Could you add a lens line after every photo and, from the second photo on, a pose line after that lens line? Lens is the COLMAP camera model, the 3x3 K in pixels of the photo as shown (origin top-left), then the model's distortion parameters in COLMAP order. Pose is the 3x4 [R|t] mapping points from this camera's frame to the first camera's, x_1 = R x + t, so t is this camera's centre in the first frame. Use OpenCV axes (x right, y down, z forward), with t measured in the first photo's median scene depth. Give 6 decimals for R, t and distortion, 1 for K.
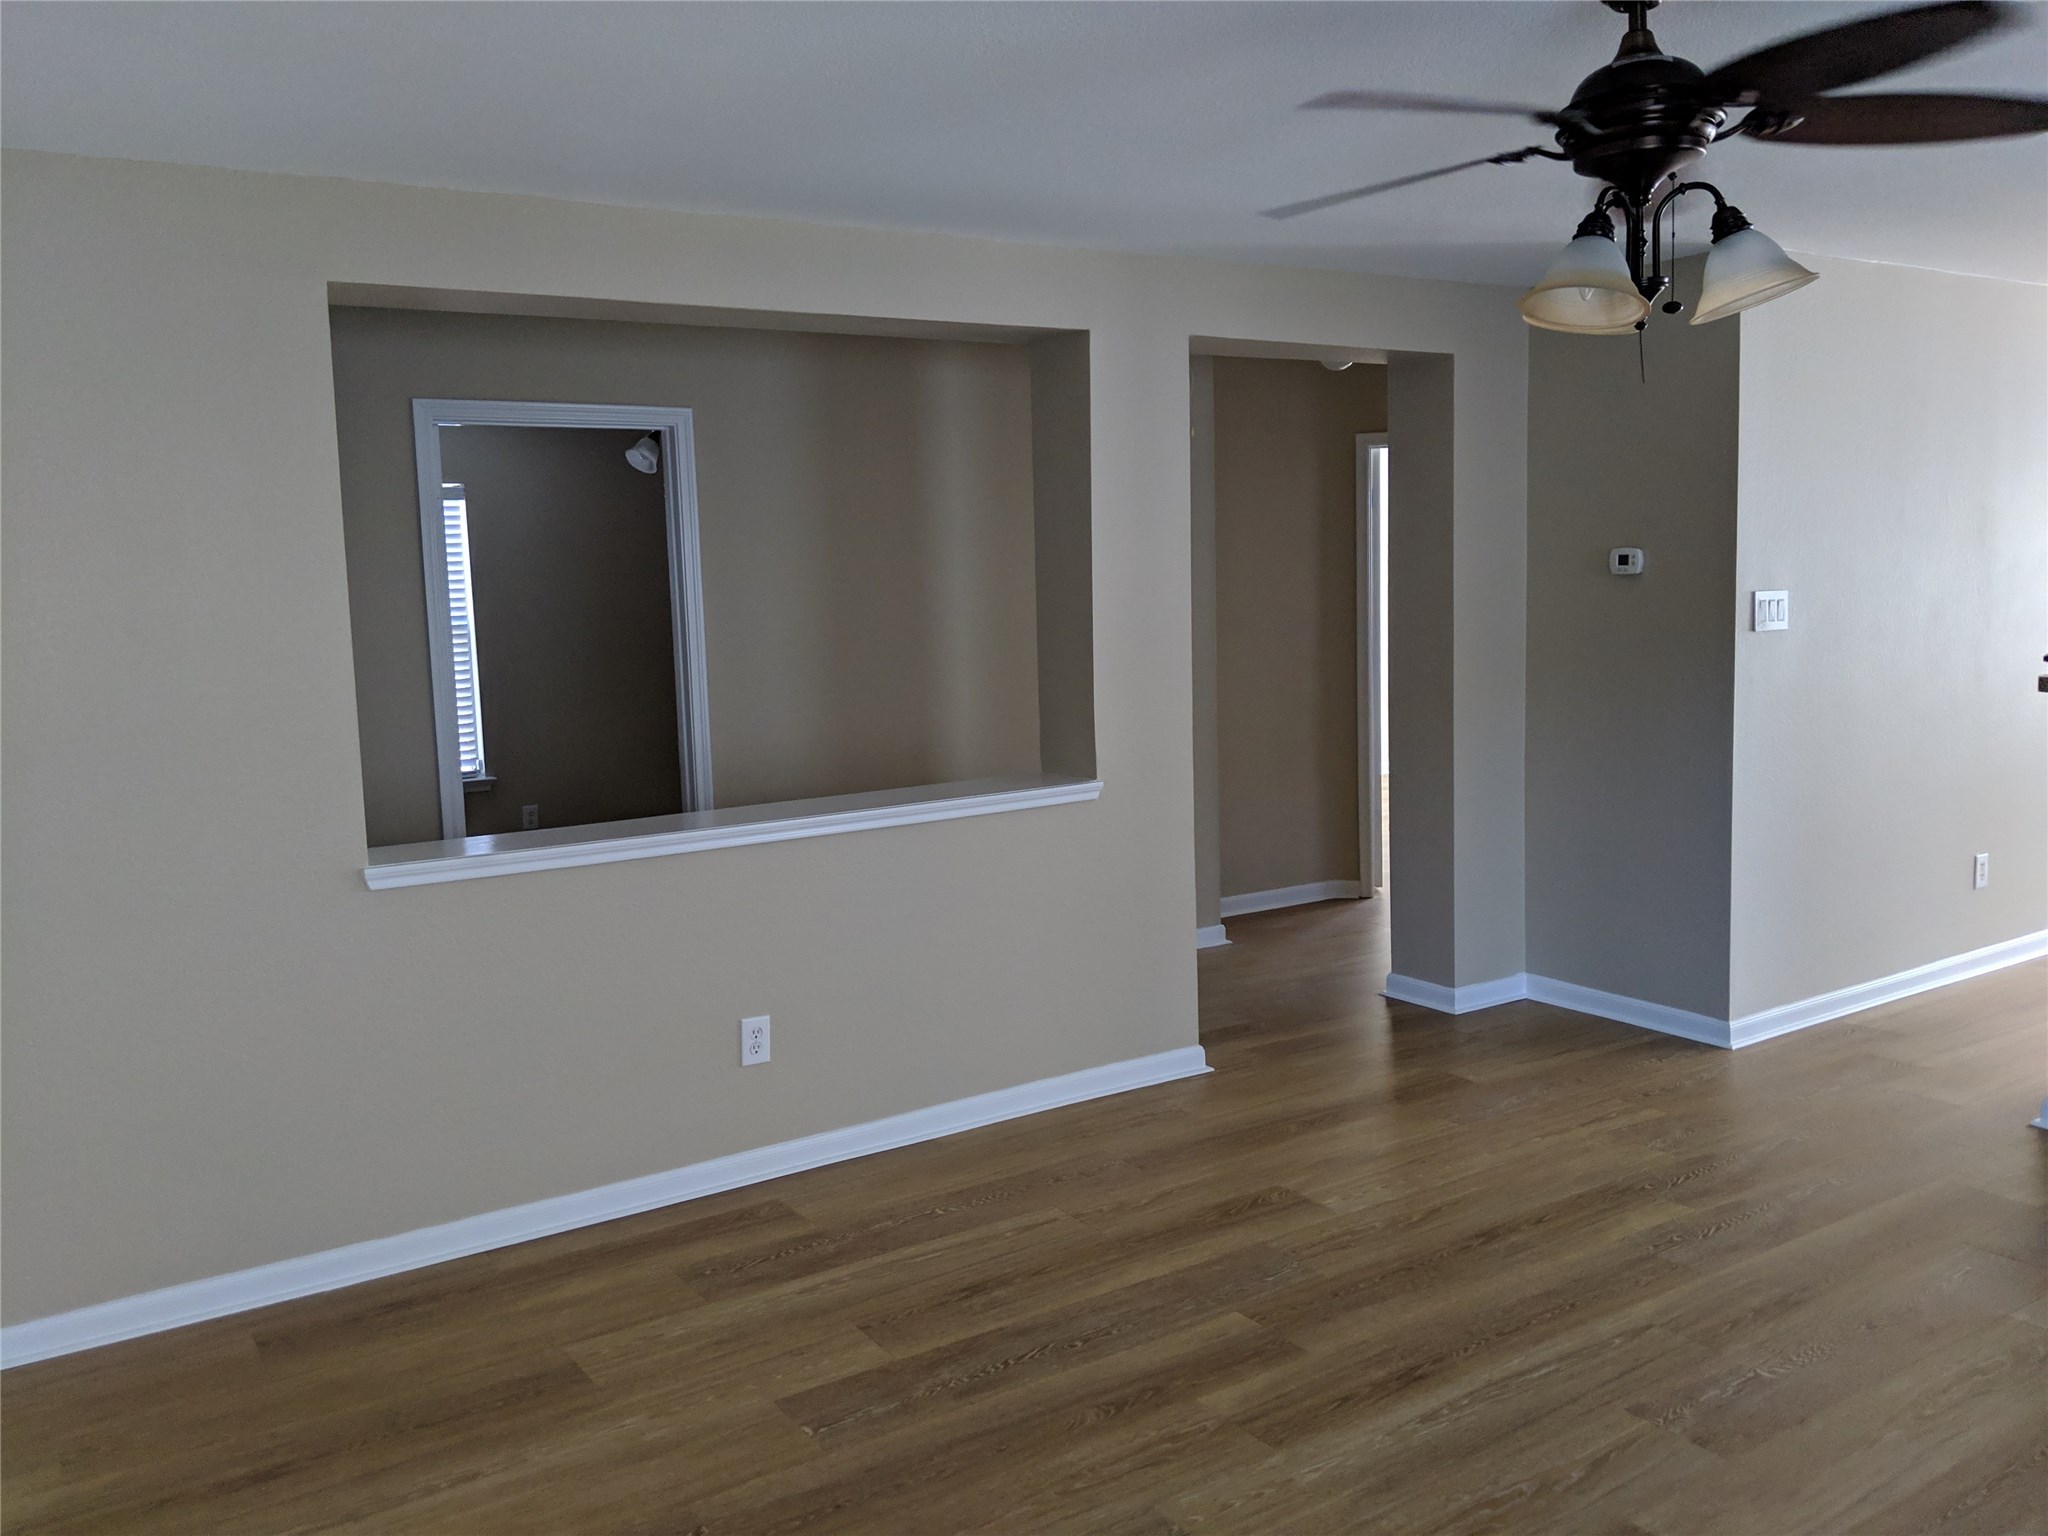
lens RADIAL K [[1650.3, 0, 1013.1], [0, 1650.3, 779.1], [0, 0, 1]] dist [0.065526, -0.120531]
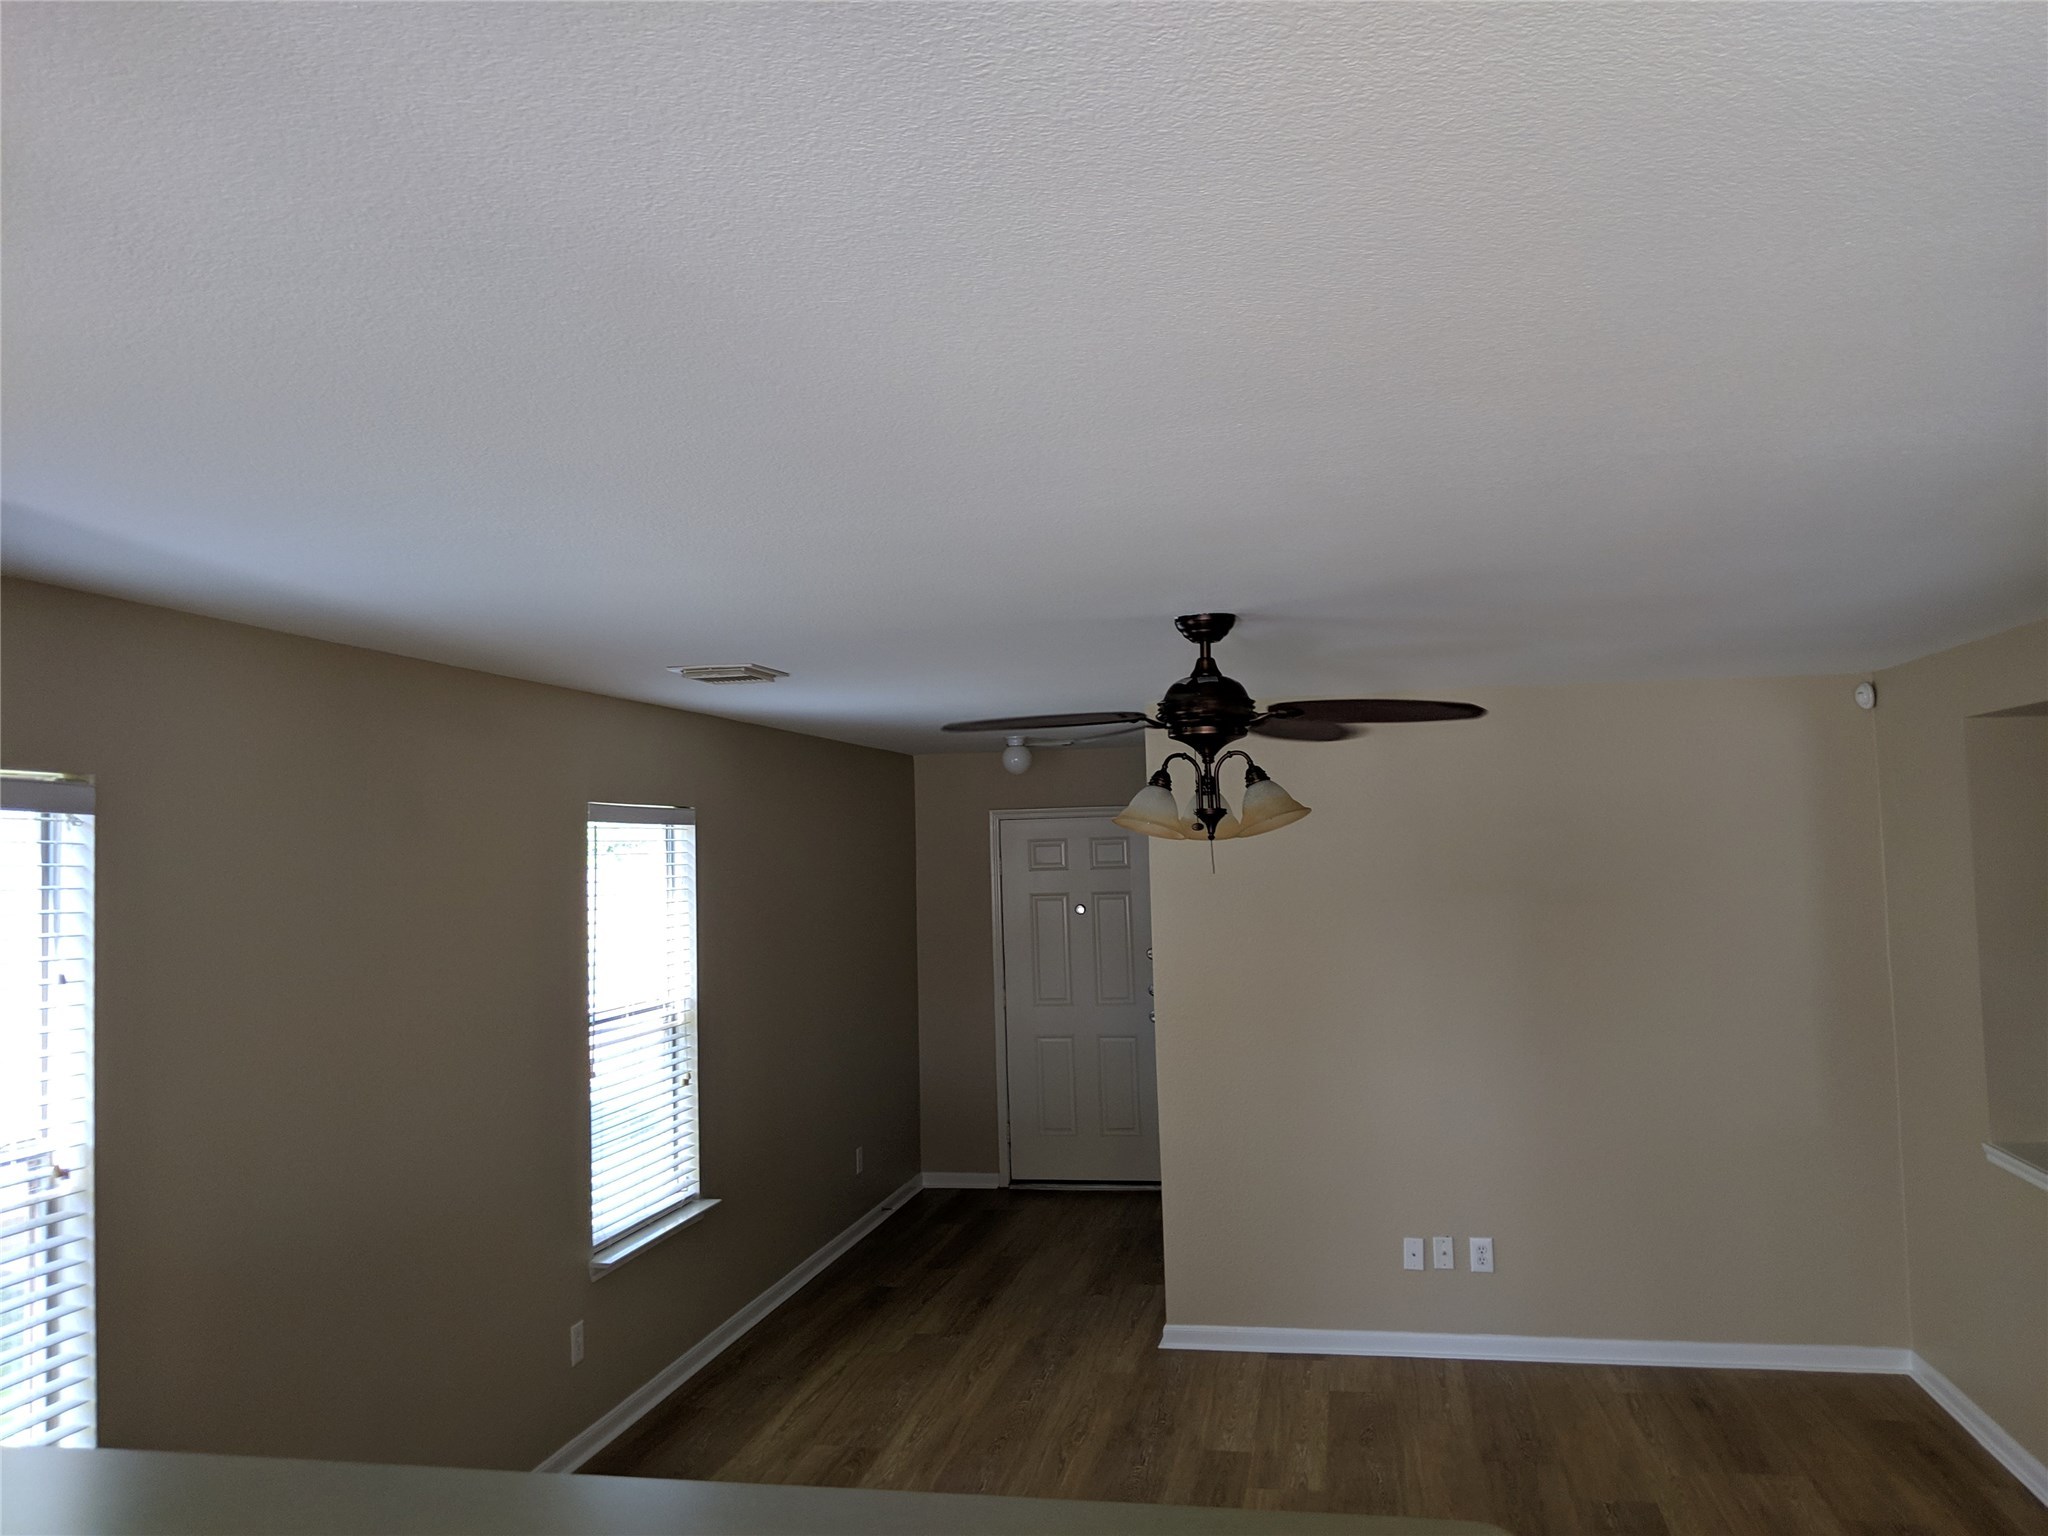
lens RADIAL K [[1650.6, 0, 1026.8], [0, 1650.6, 729.9], [0, 0, 1]] dist [0.005179, -0.045582]
pose [[-0.693911, -0.004515, -0.720047, 1.200452], [-0.053564, 0.997533, 0.045365, -0.326656], [0.718066, 0.070048, -0.692441, 1.419140]]
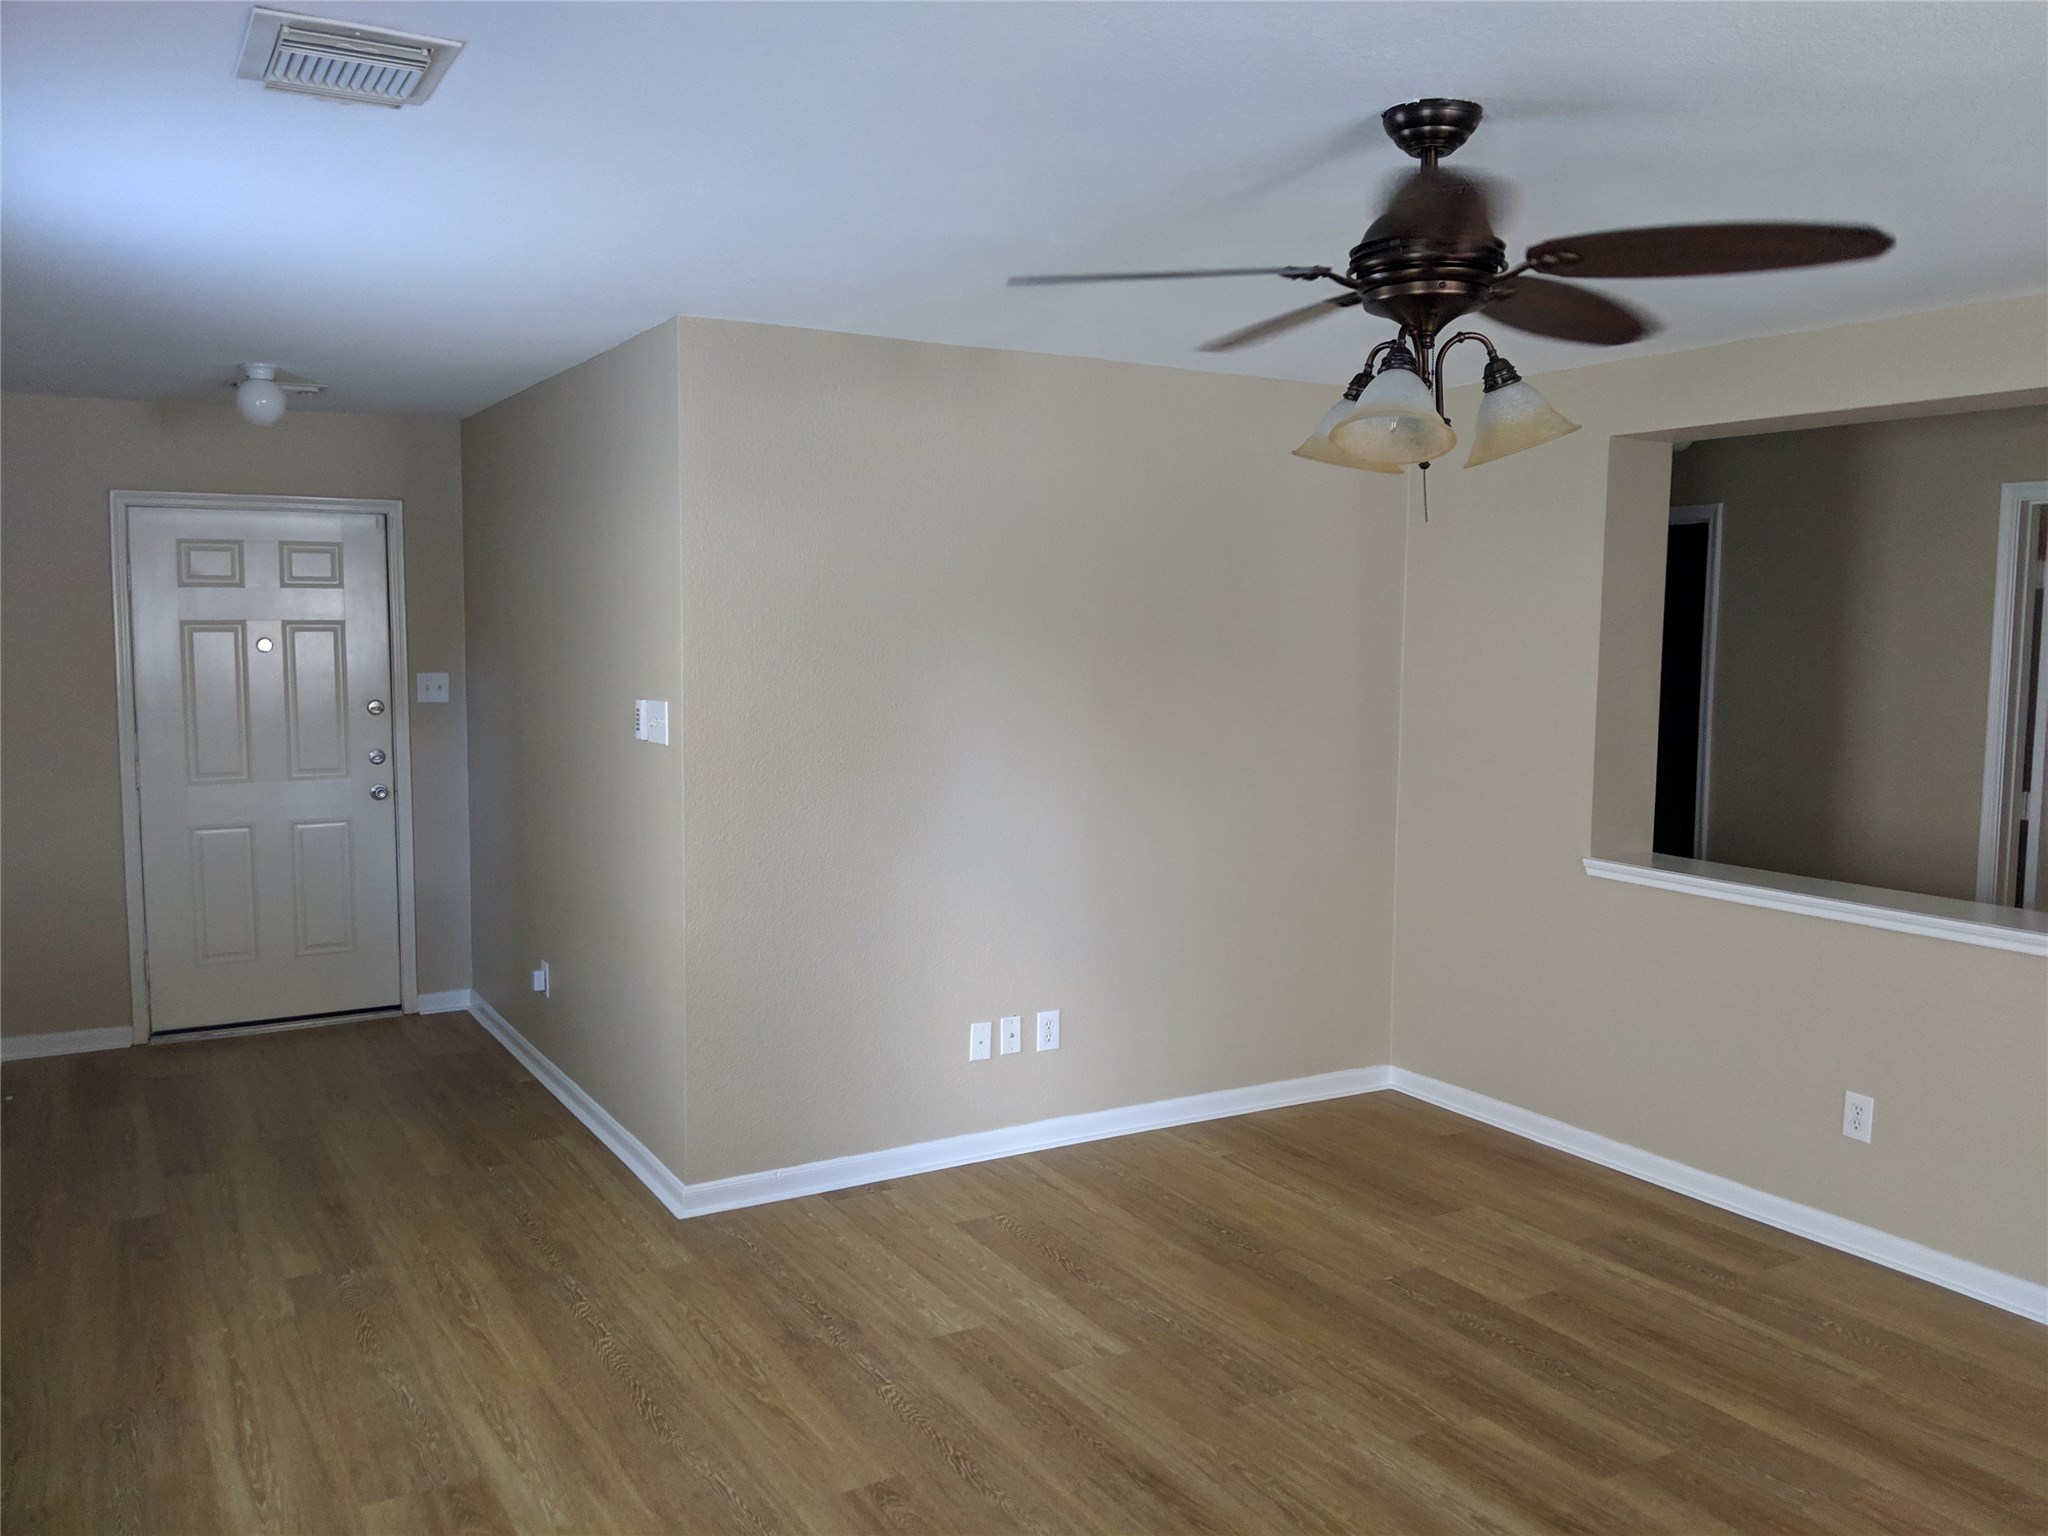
lens RADIAL K [[1650.3, 0, 1013.1], [0, 1650.3, 779.1], [0, 0, 1]] dist [0.065526, -0.120531]
pose [[-0.049568, 0.133172, -0.989853, 1.059855], [-0.134169, 0.981200, 0.138727, -0.148271], [0.989718, 0.139684, -0.030769, 0.588255]]
